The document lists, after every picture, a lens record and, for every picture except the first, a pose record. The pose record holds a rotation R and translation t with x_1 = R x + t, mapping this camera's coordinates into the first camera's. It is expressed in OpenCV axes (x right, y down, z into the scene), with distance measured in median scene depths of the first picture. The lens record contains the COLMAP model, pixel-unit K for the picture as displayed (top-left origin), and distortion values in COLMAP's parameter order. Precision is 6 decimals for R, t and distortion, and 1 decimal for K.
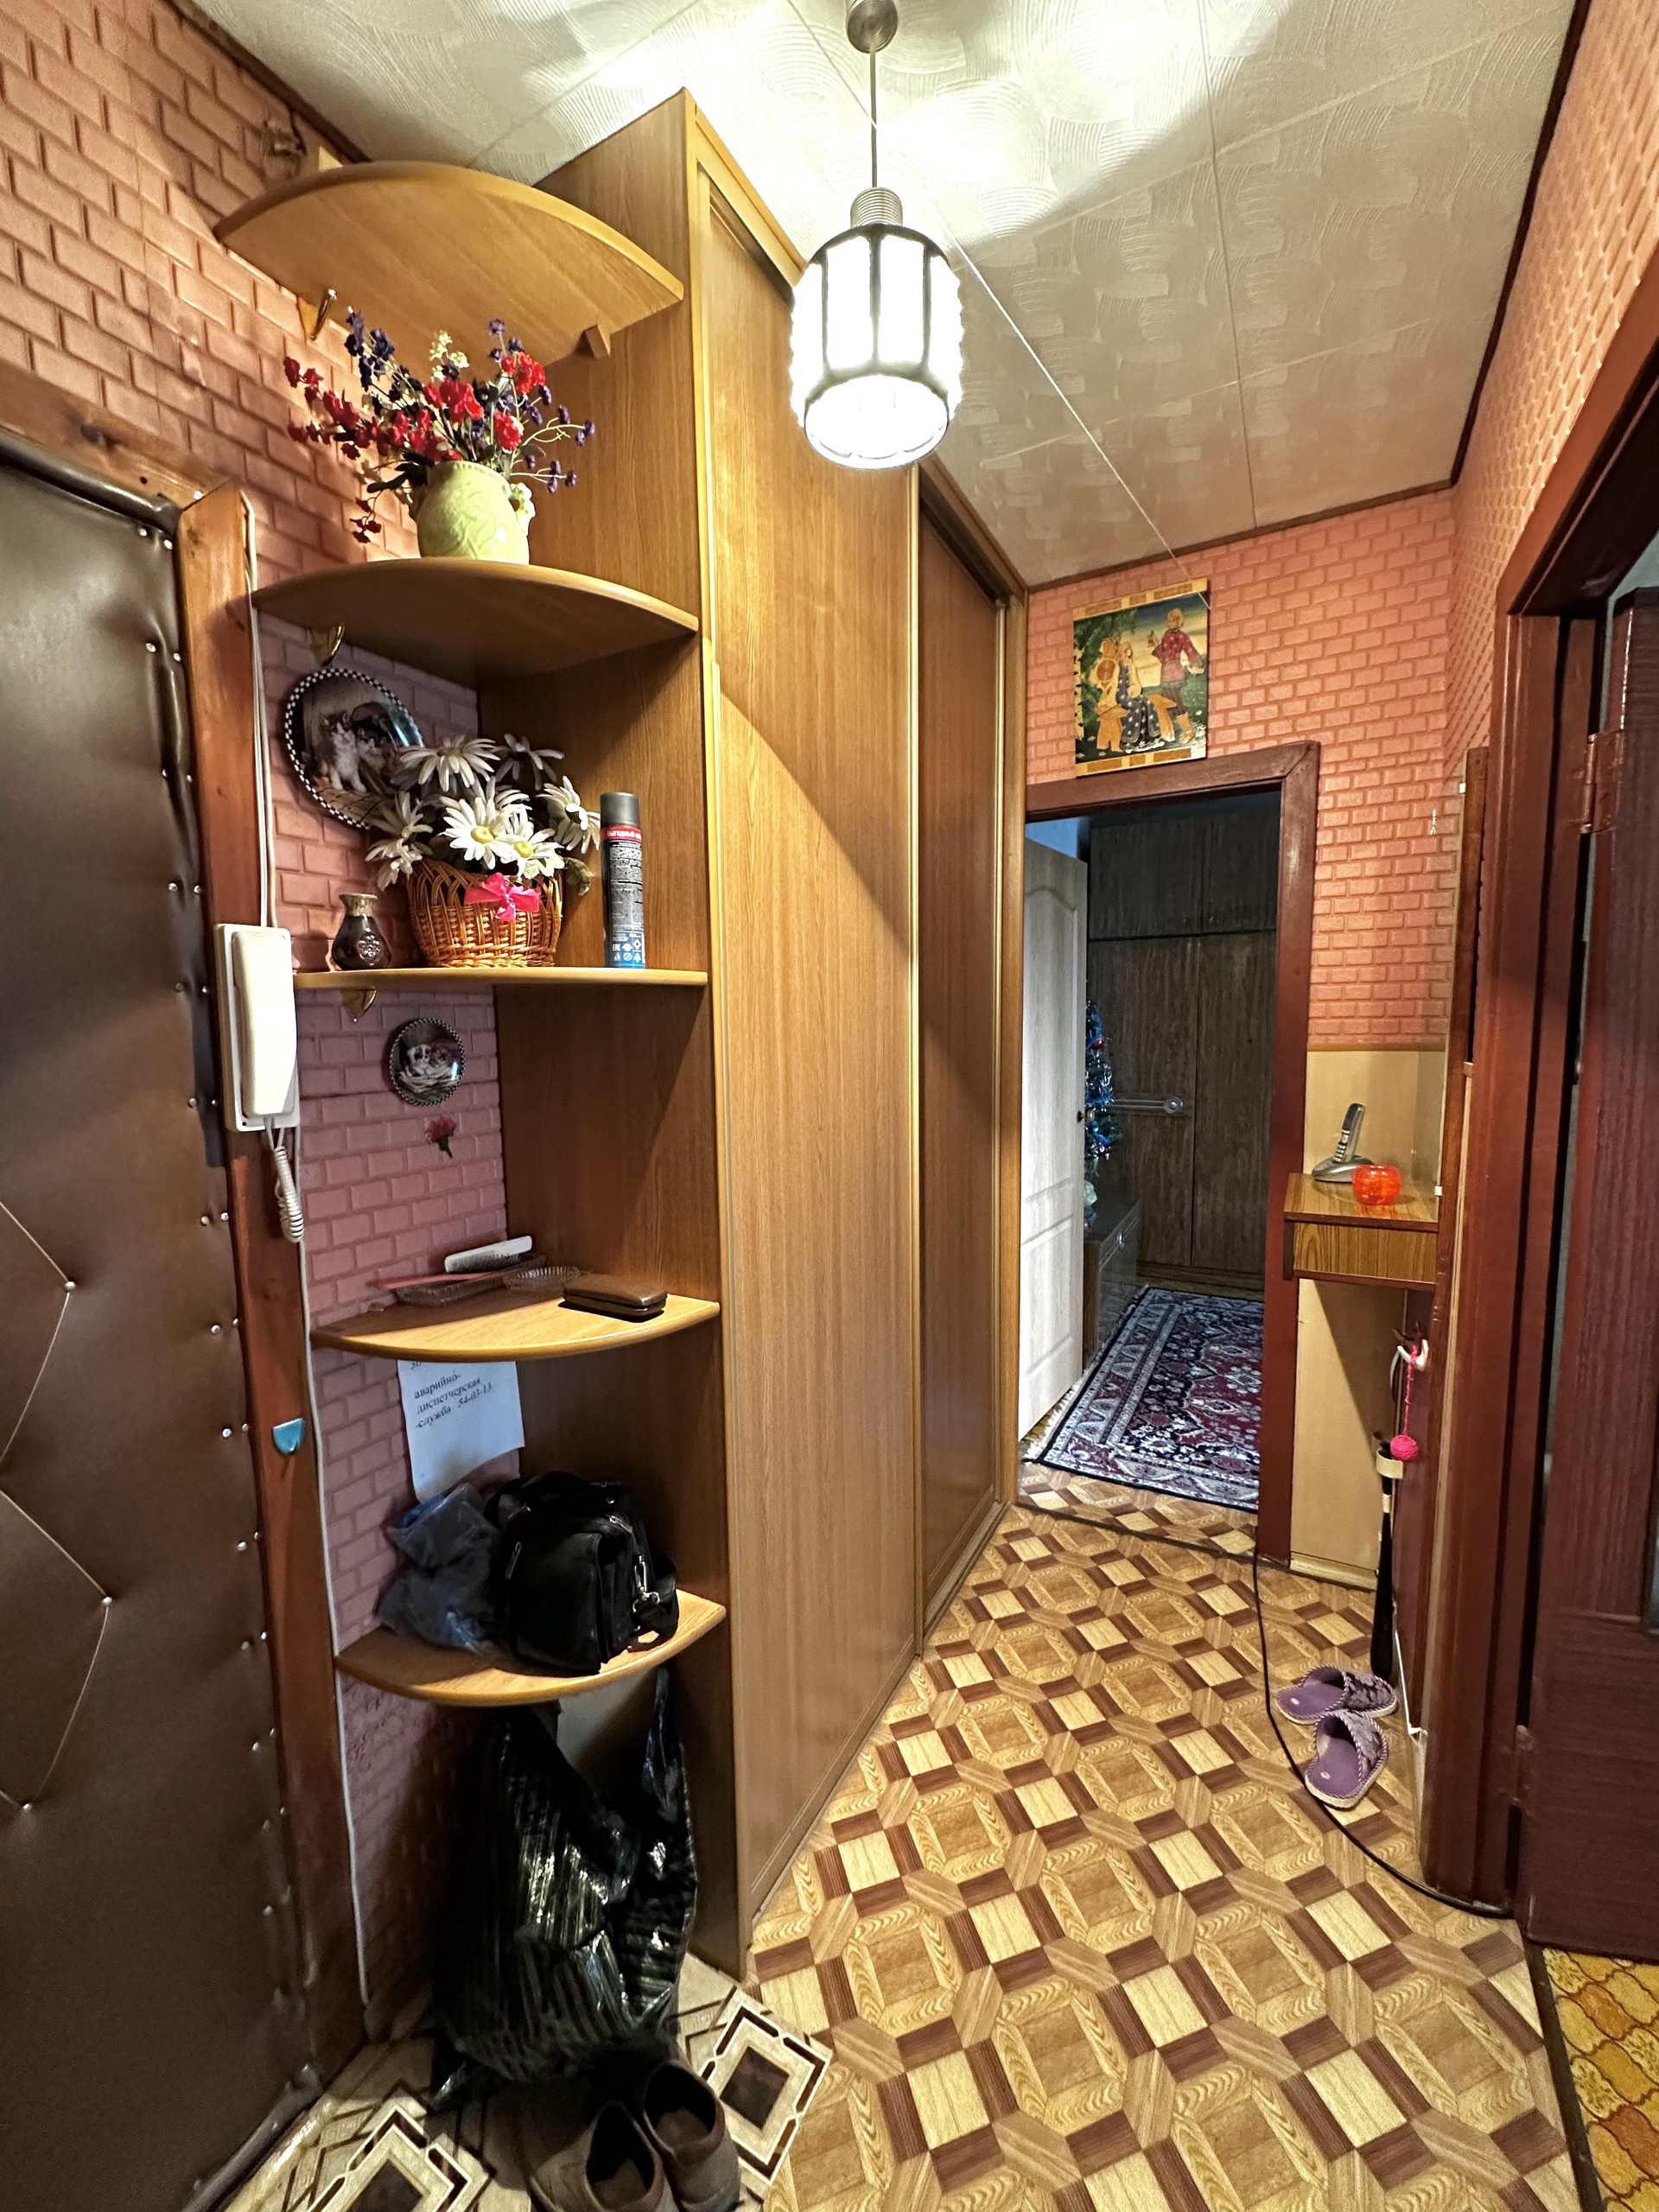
lens RADIAL K [[883.2, 0, 829.5], [0, 883.2, 1106.0], [0, 0, 1]] dist [-0.001415, -0.000194]
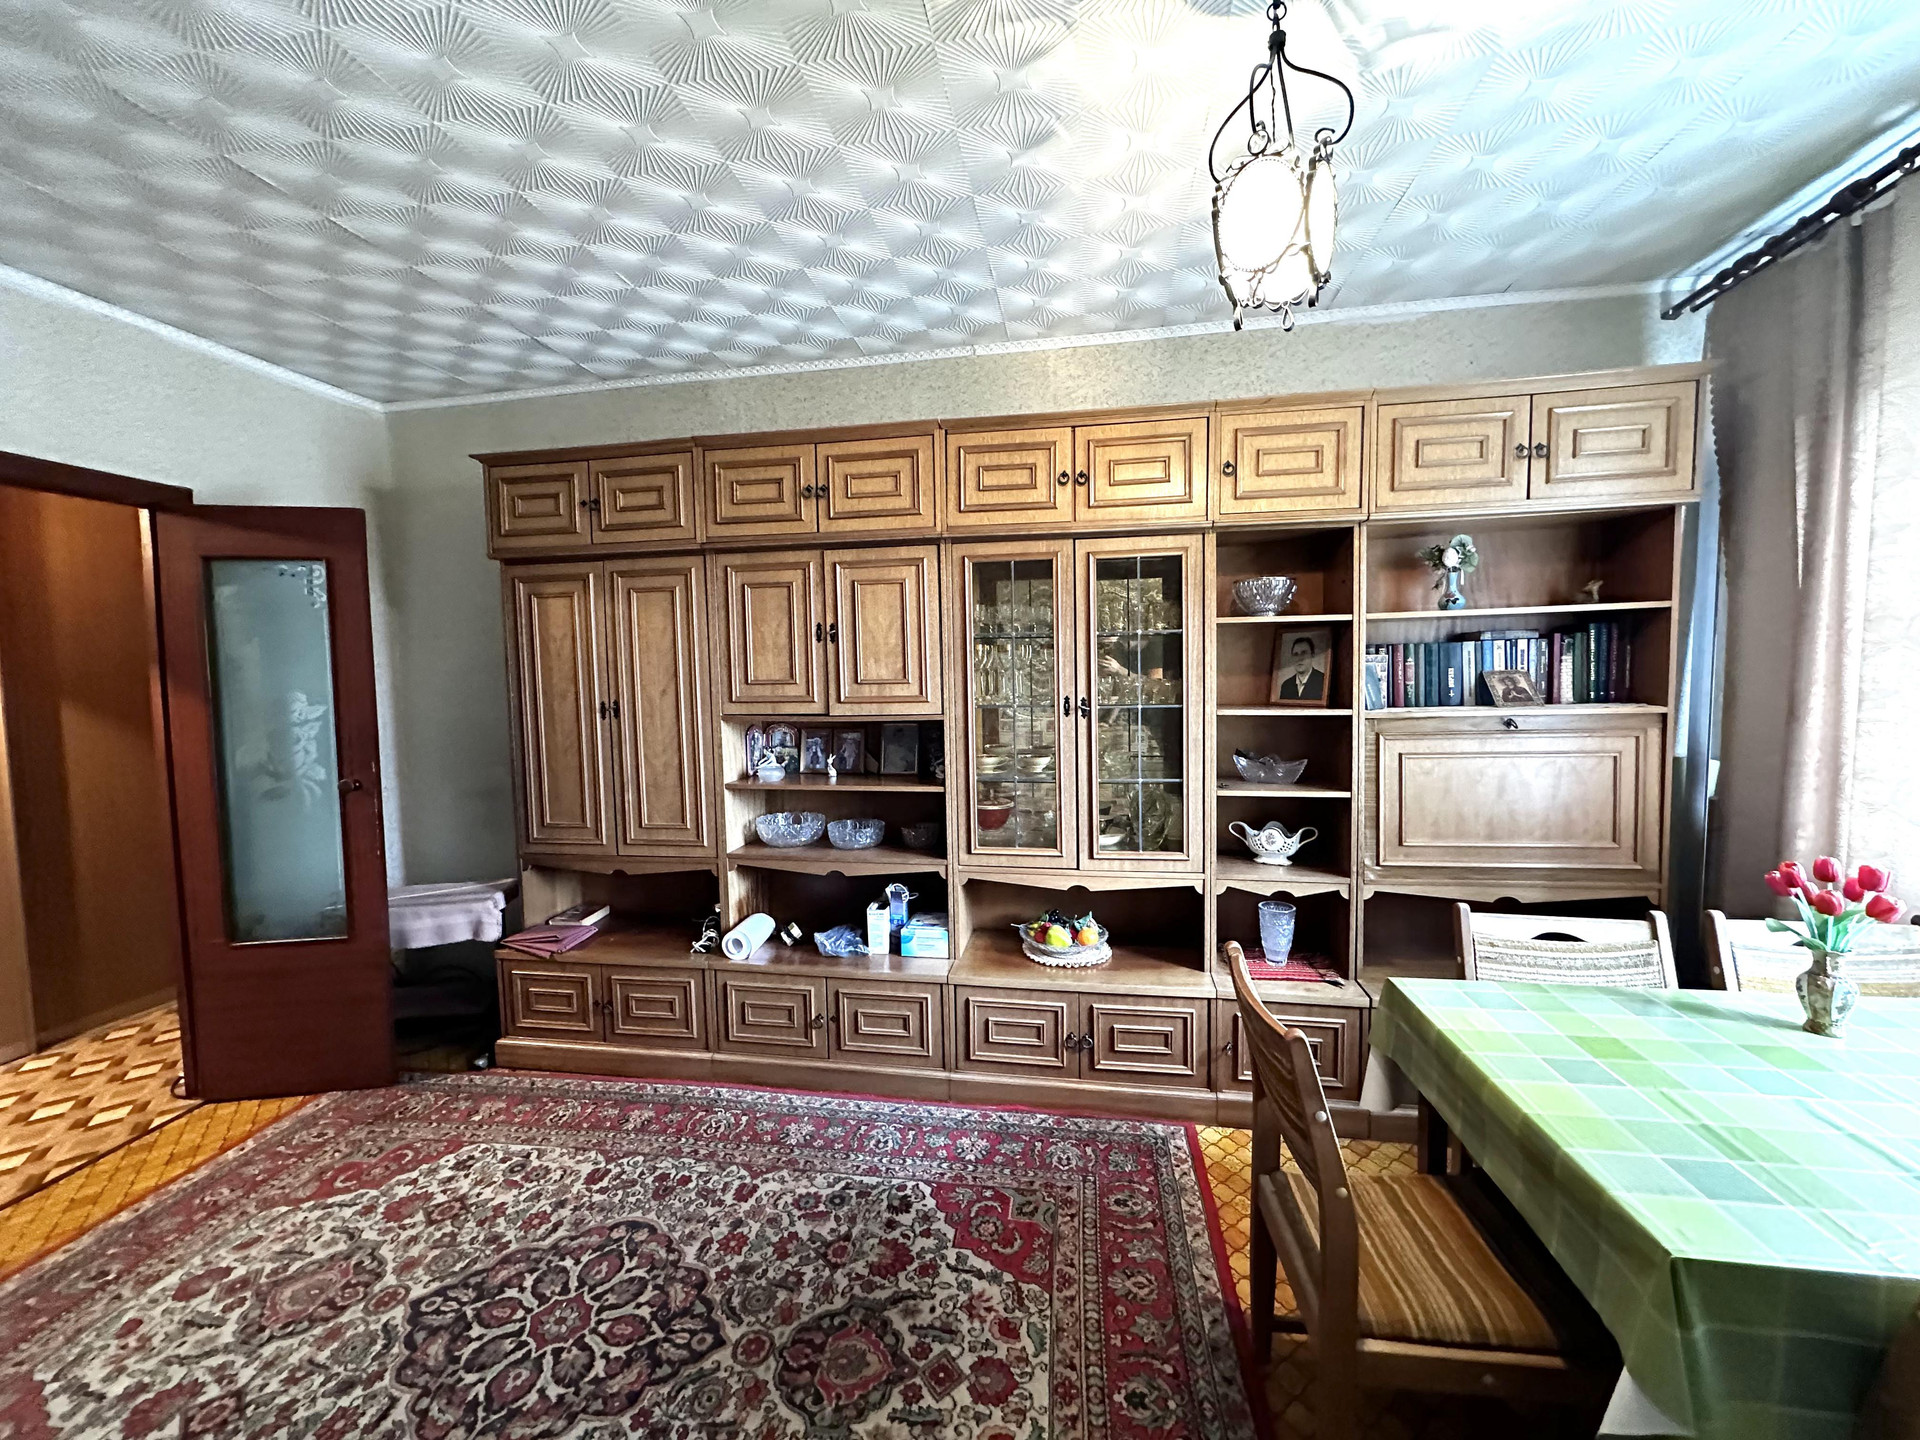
lens RADIAL K [[772.5, 0, 960.0], [0, 772.5, 720.0], [0, 0, 1]] dist [0.001564, 0.000338]
pose [[0.946540, -0.026255, 0.321517, 2.049645], [0.039367, 0.998634, -0.034347, 0.155182], [-0.320176, 0.045168, 0.946281, -1.498712]]
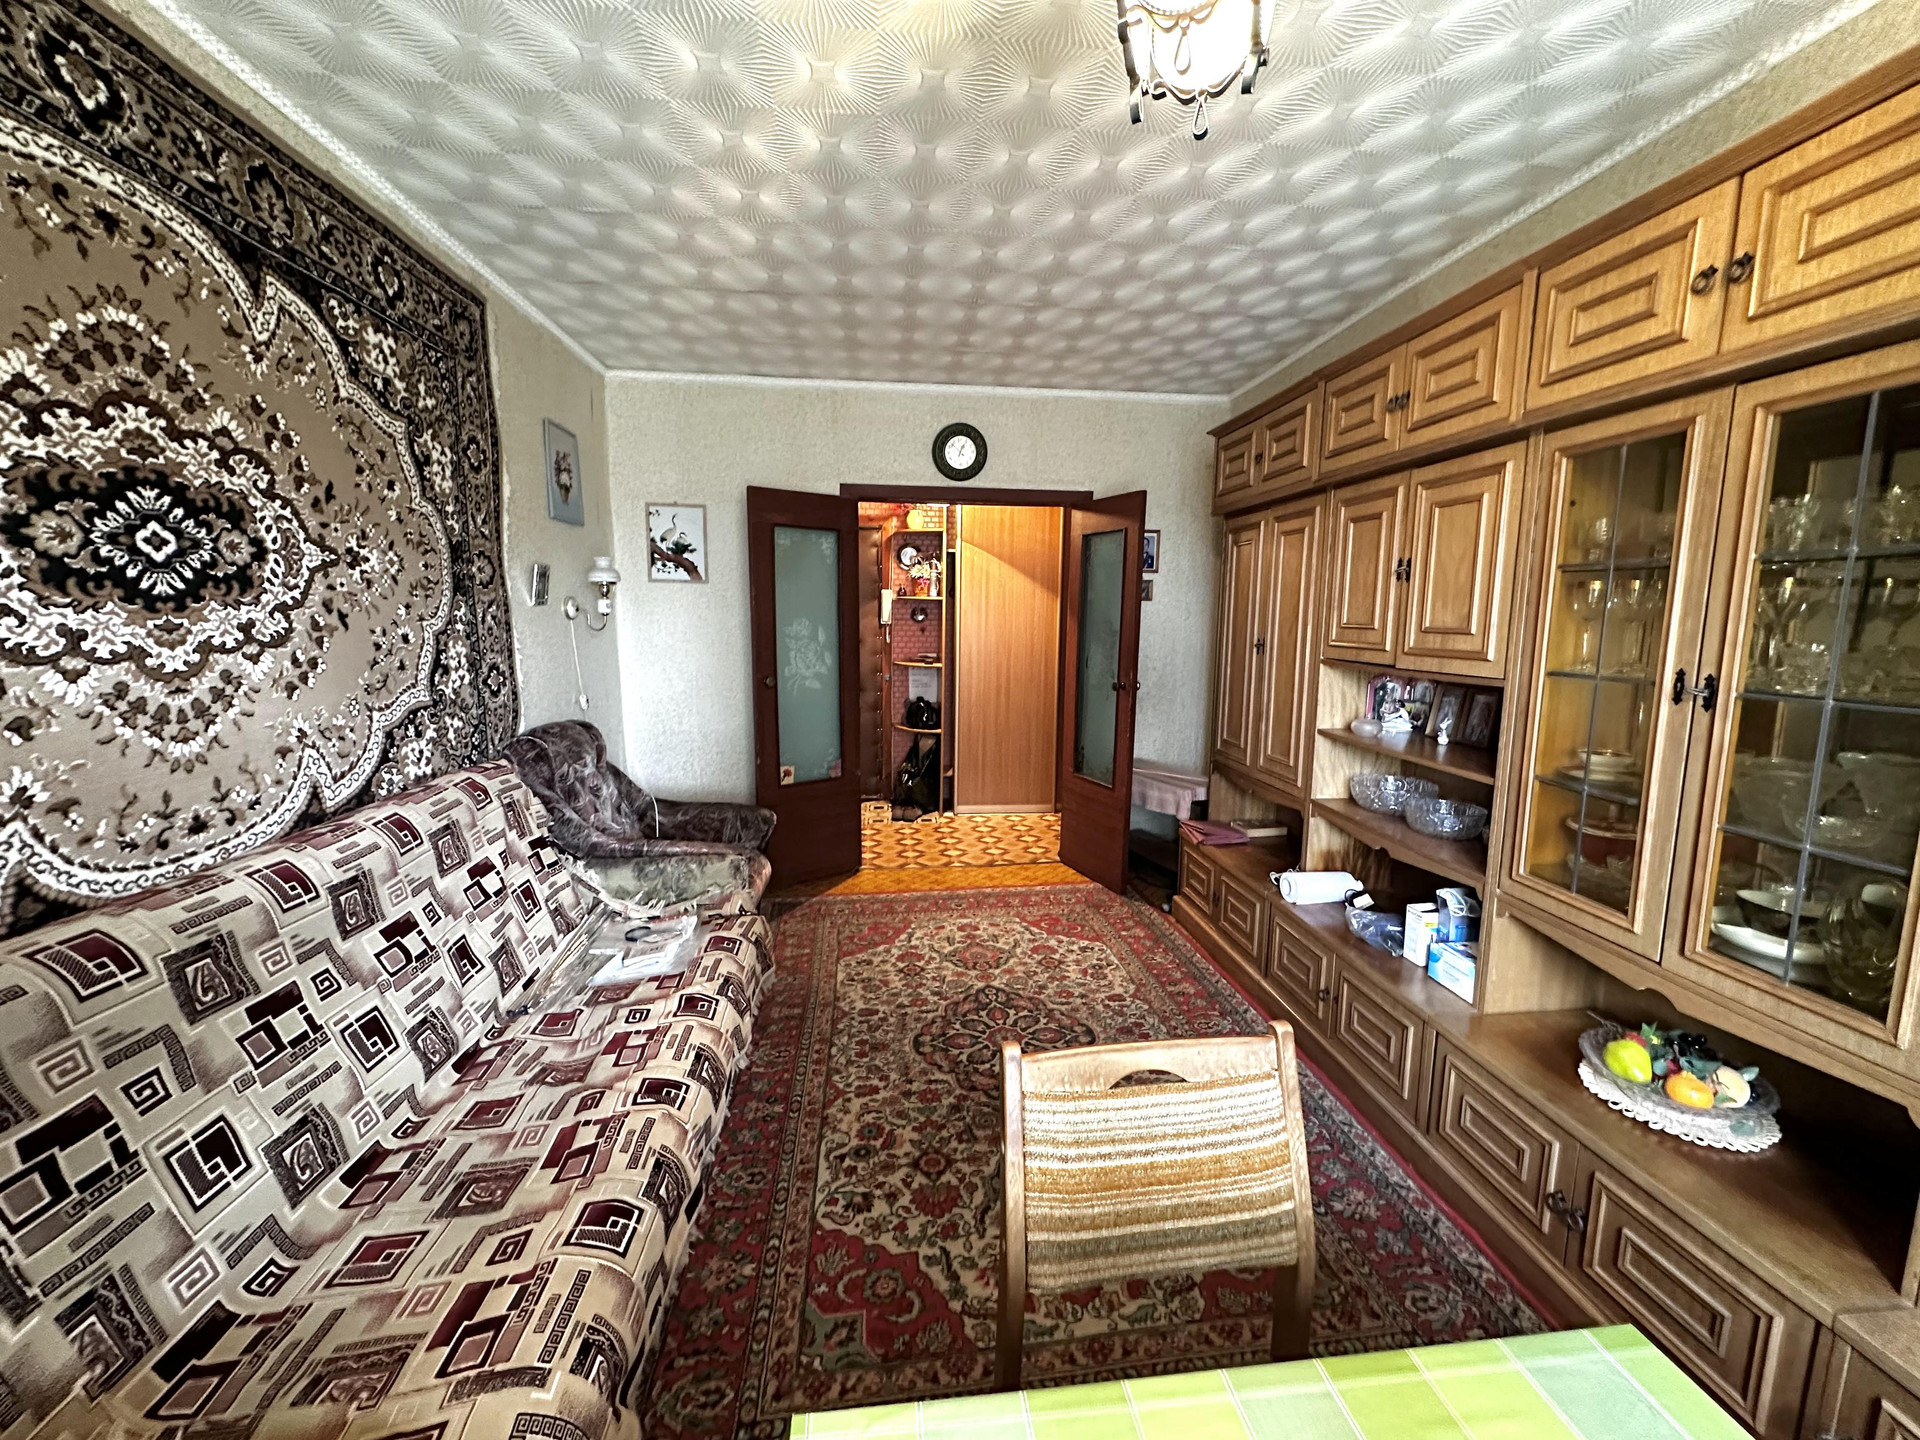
lens RADIAL K [[766.6, 0, 962.0], [0, 766.6, 720.3], [0, 0, 1]] dist [-0.001415, -0.000194]
pose [[0.569573, 0.133804, -0.810977, 3.205520], [-0.104132, 0.990457, 0.090282, 0.124324], [0.815318, 0.033027, 0.578071, -1.258422]]
